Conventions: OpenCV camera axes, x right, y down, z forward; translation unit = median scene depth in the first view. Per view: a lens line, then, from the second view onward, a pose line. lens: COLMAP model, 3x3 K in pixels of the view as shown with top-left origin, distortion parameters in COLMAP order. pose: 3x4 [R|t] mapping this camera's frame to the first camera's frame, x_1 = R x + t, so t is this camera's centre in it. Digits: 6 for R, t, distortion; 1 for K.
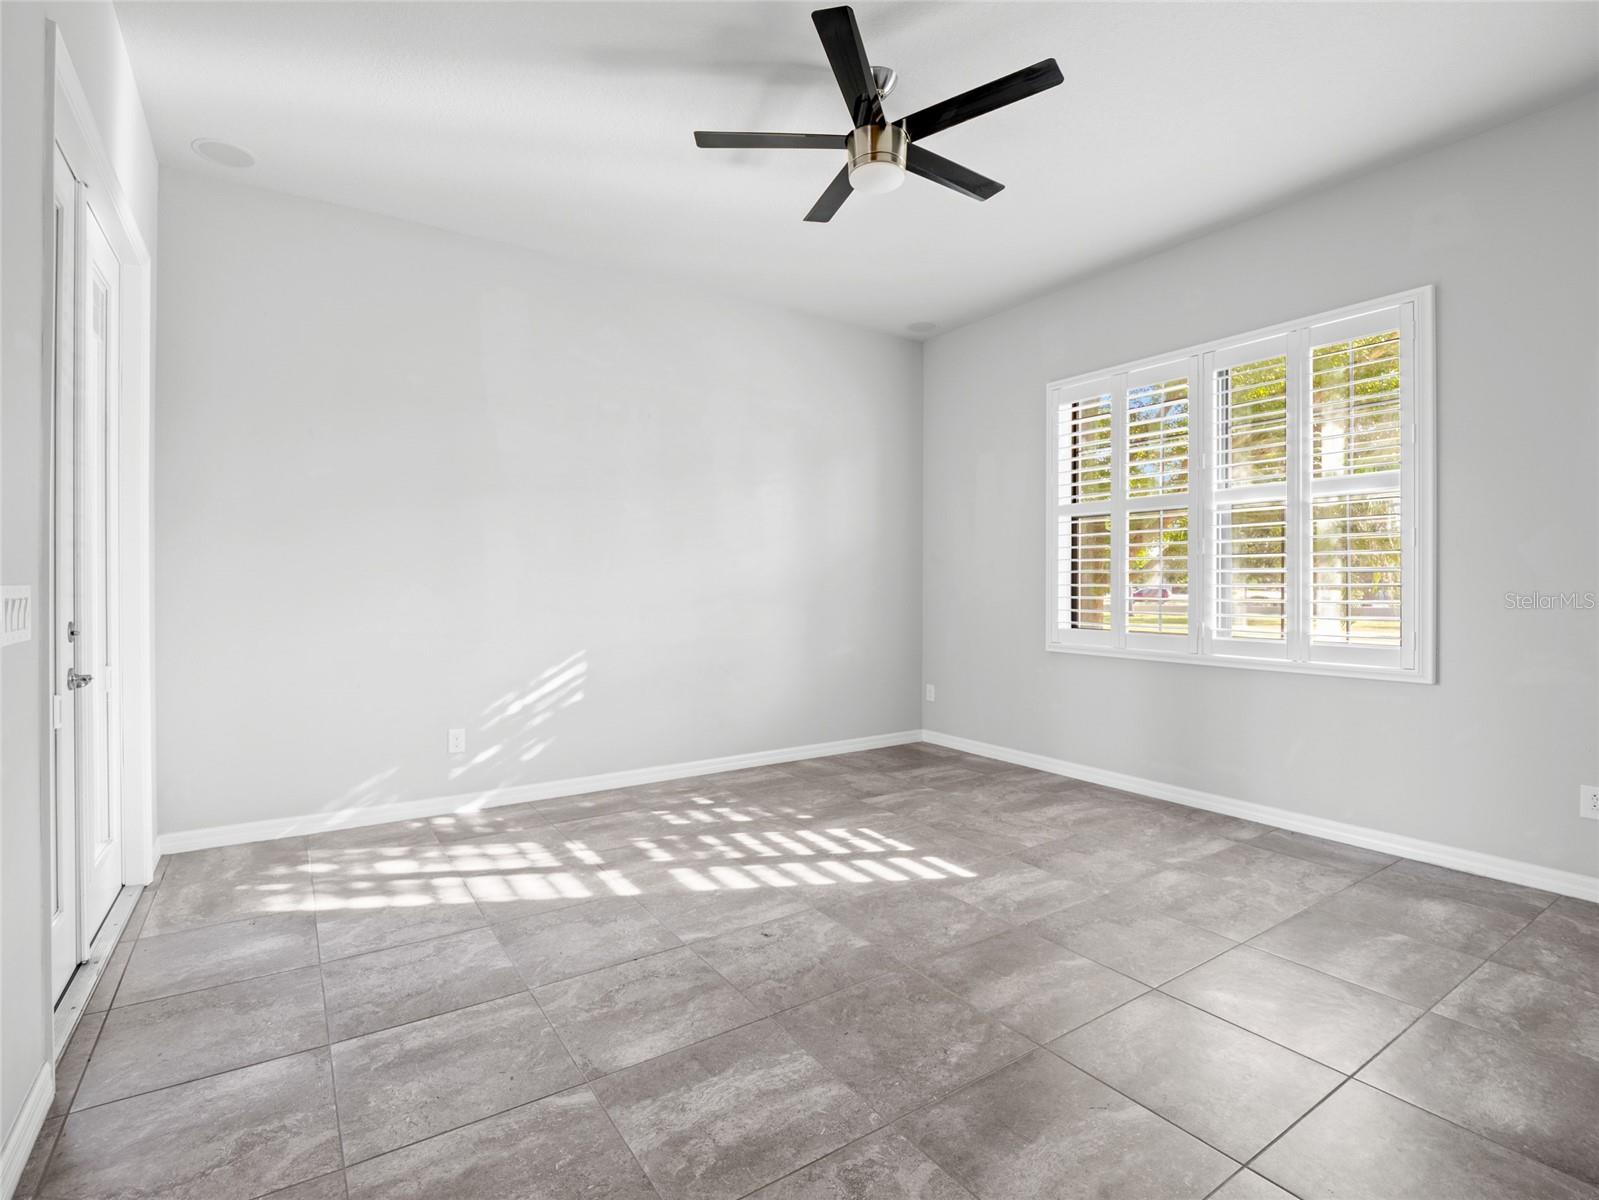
lens RADIAL K [[771.0, 0, 796.8], [0, 771.0, 605.4], [0, 0, 1]] dist [-0.016747, -0.000543]
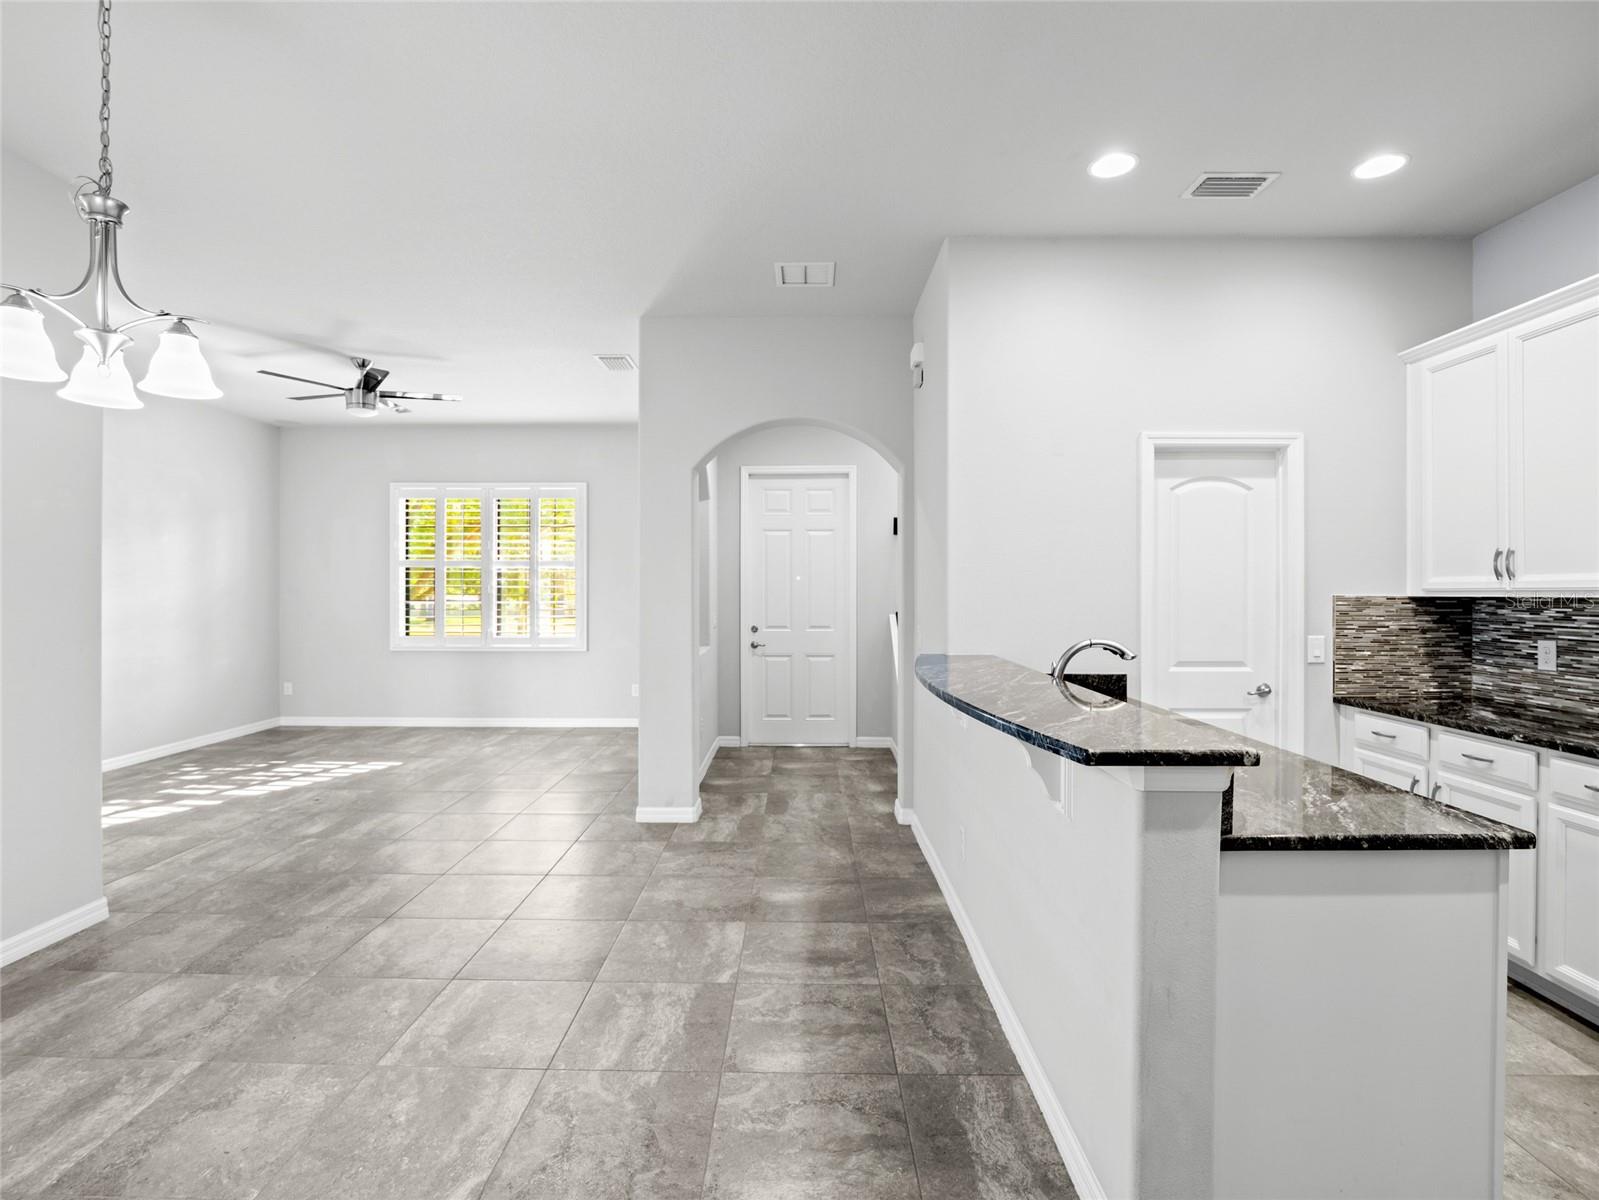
lens RADIAL K [[771.0, 0, 790.8], [0, 771.0, 591.0], [0, 0, 1]] dist [-0.016747, -0.000543]
pose [[0.569141, -0.002115, 0.822237, -0.778817], [0.020491, 0.999723, -0.011612, -0.044121], [-0.821985, 0.023457, 0.569026, -0.904420]]
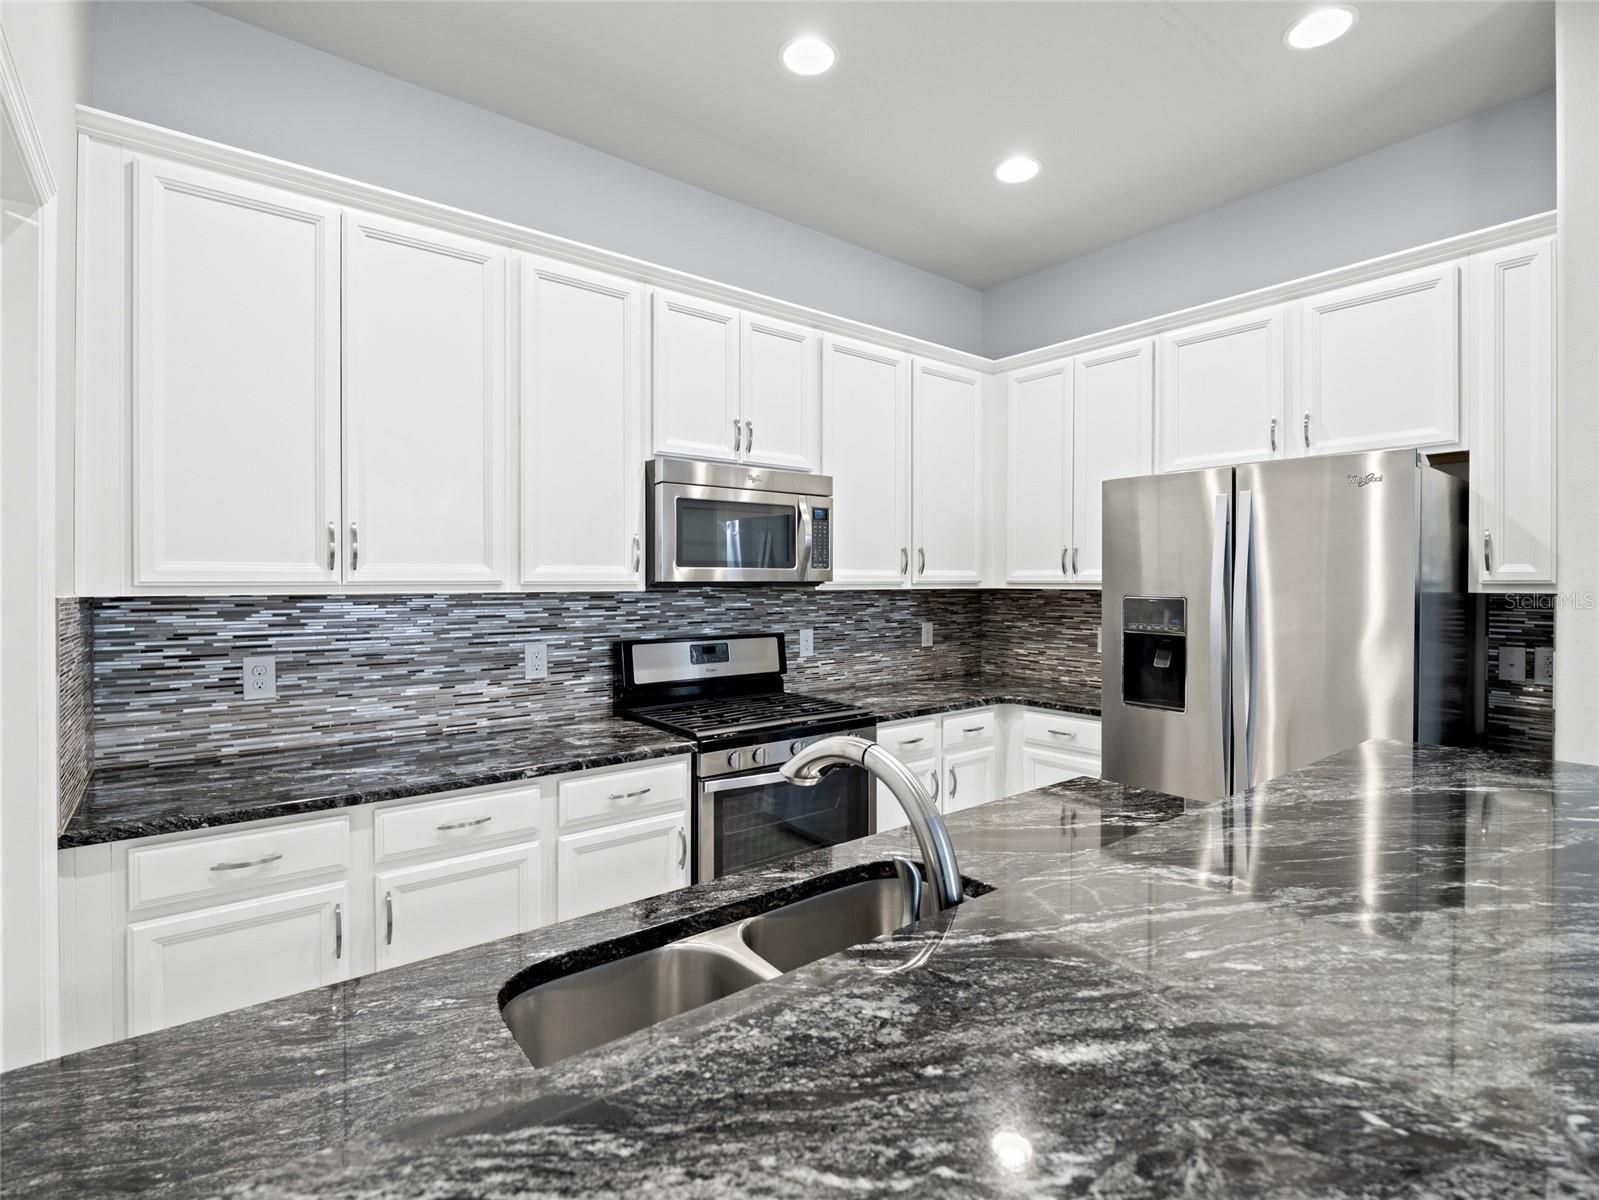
lens RADIAL K [[771.0, 0, 795.3], [0, 771.0, 581.7], [0, 0, 1]] dist [-0.016747, -0.000543]
pose [[-0.996868, -0.000476, -0.079081, 0.169961], [-0.002467, 0.999682, 0.025082, -0.057534], [0.079044, 0.025198, -0.996553, -0.417742]]
